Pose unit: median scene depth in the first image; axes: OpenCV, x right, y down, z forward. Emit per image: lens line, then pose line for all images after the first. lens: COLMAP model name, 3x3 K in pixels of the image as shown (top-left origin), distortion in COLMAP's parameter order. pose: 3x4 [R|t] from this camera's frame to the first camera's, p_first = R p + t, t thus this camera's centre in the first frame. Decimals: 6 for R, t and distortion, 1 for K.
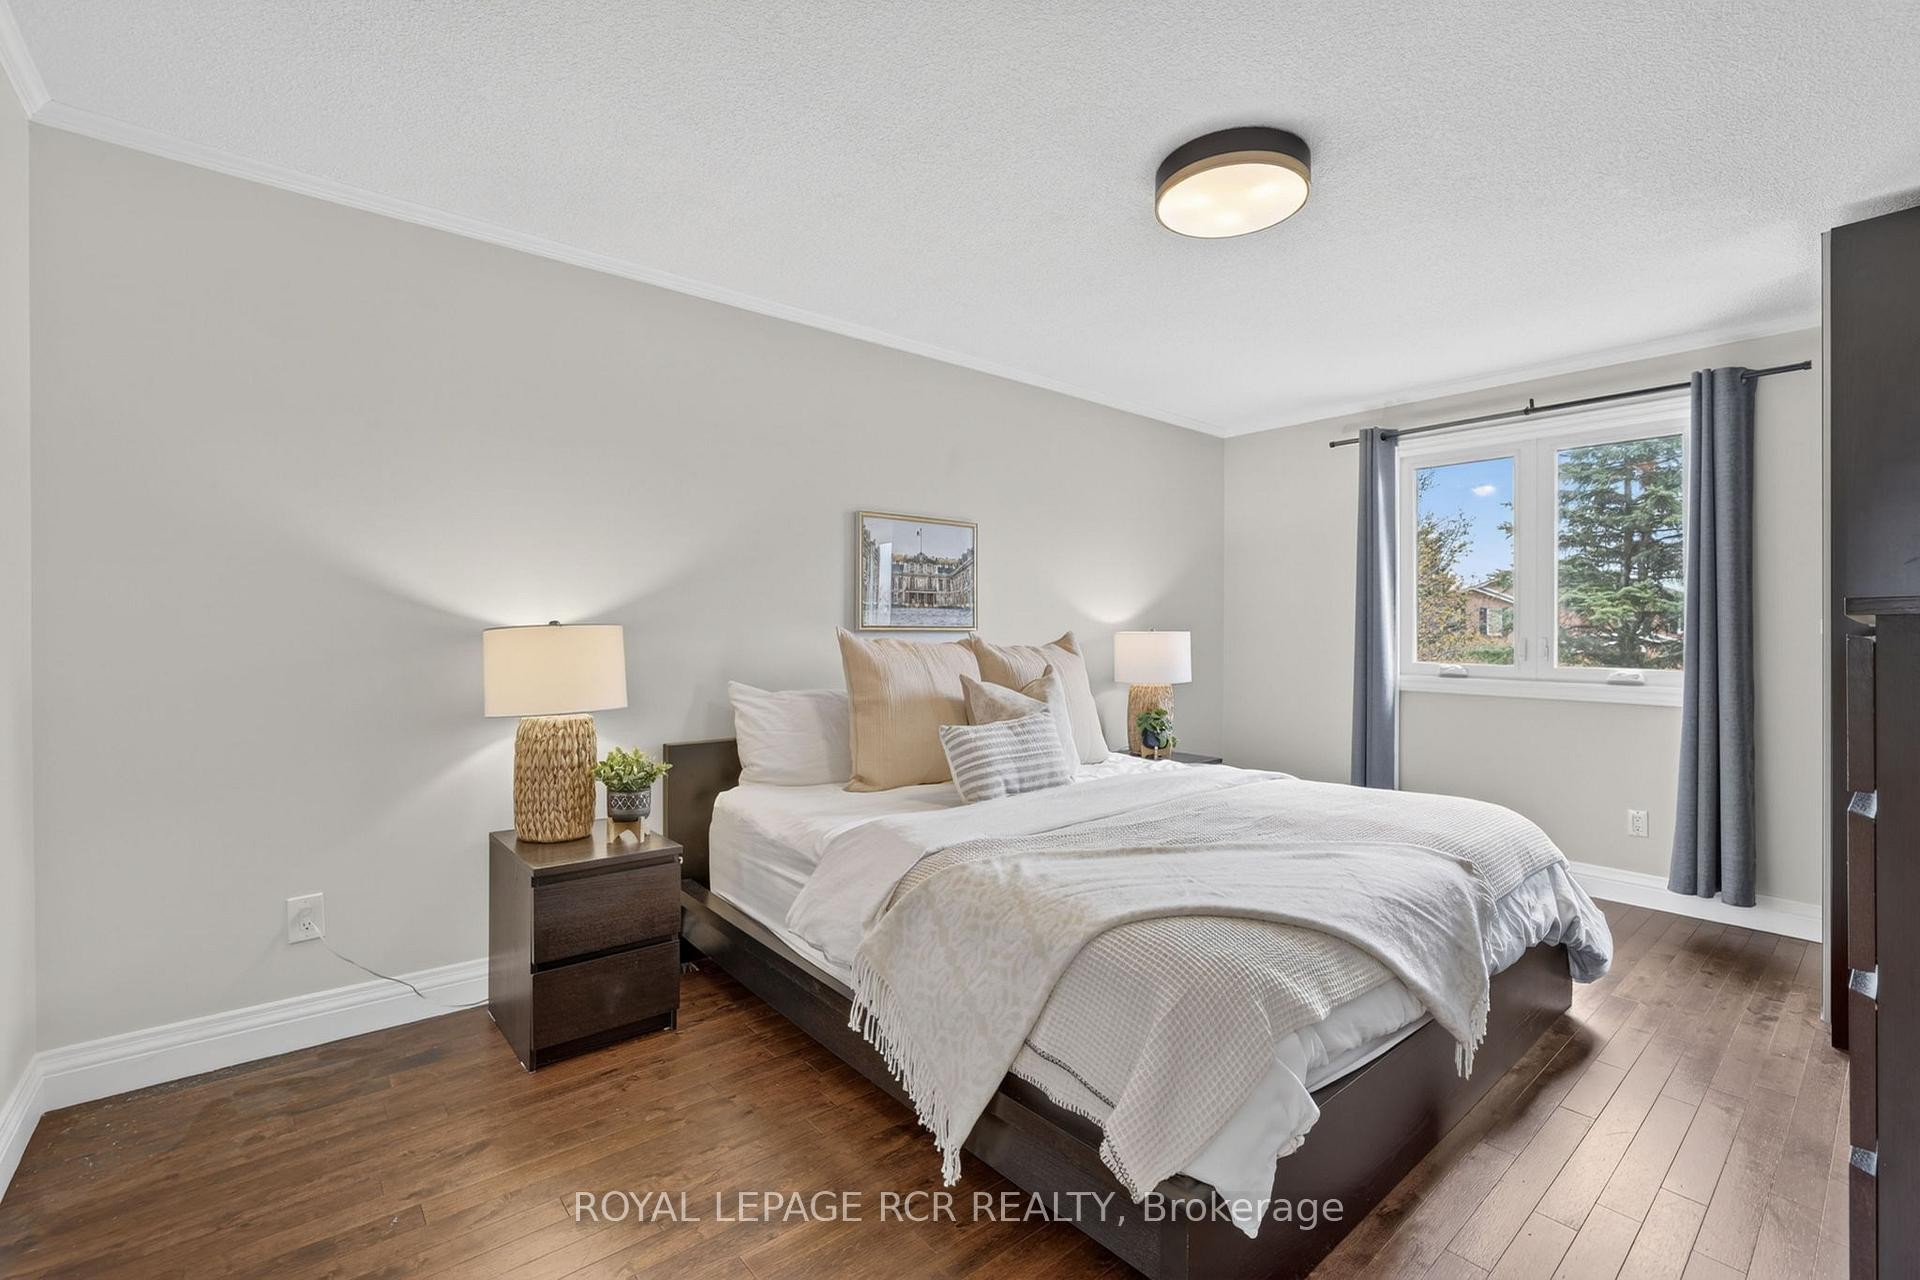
lens RADIAL K [[815.9, 0, 958.2], [0, 815.9, 633.3], [0, 0, 1]] dist [-0.003493, -0.000437]
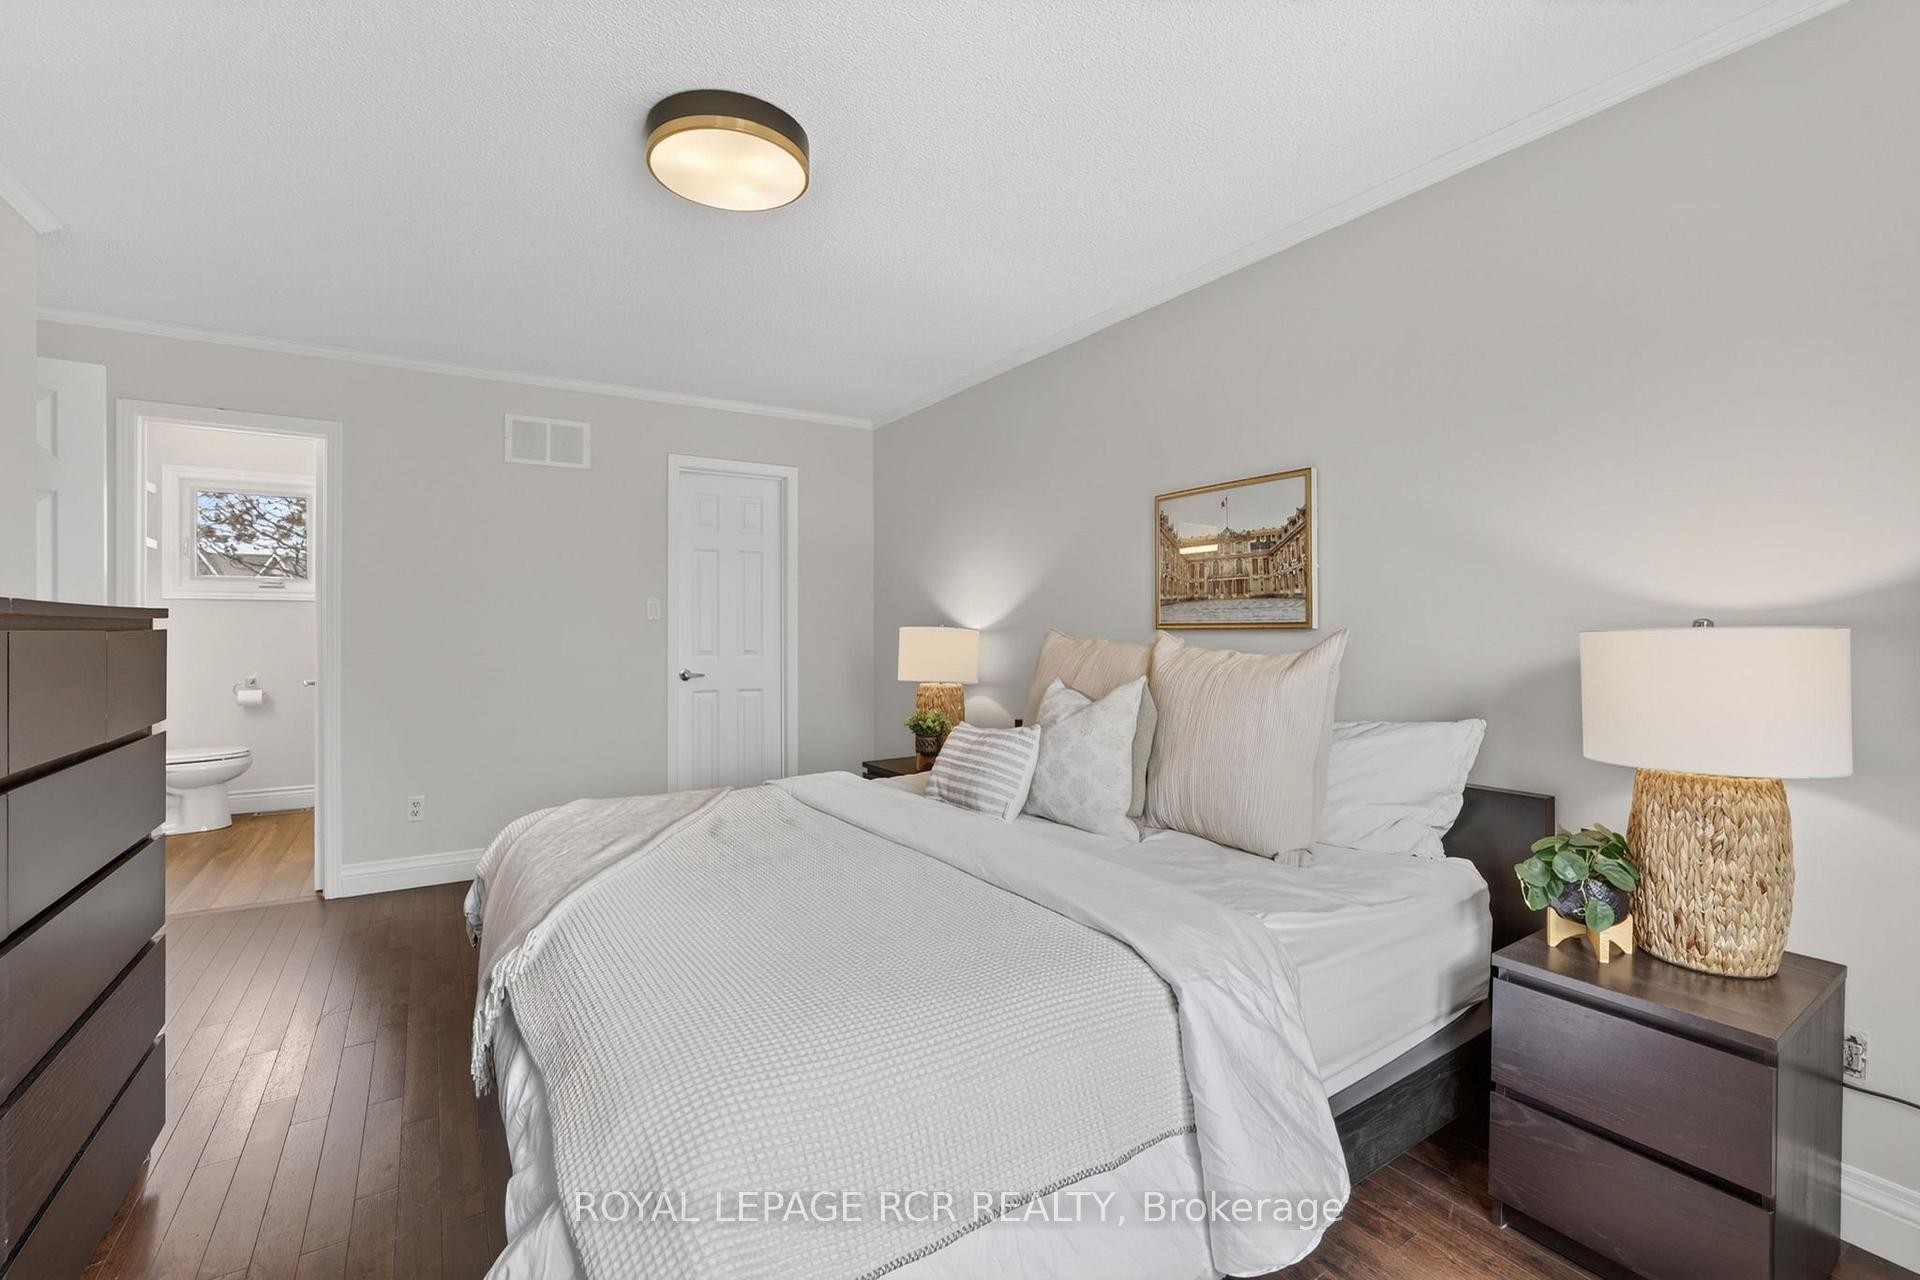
lens RADIAL K [[815.9, 0, 958.8], [0, 815.9, 634.0], [0, 0, 1]] dist [-0.003493, -0.000437]
pose [[-0.109683, 0.001581, -0.993965, 0.745113], [-0.003035, 0.999994, 0.001926, 0.000759], [0.993962, 0.003228, -0.109677, 0.824694]]
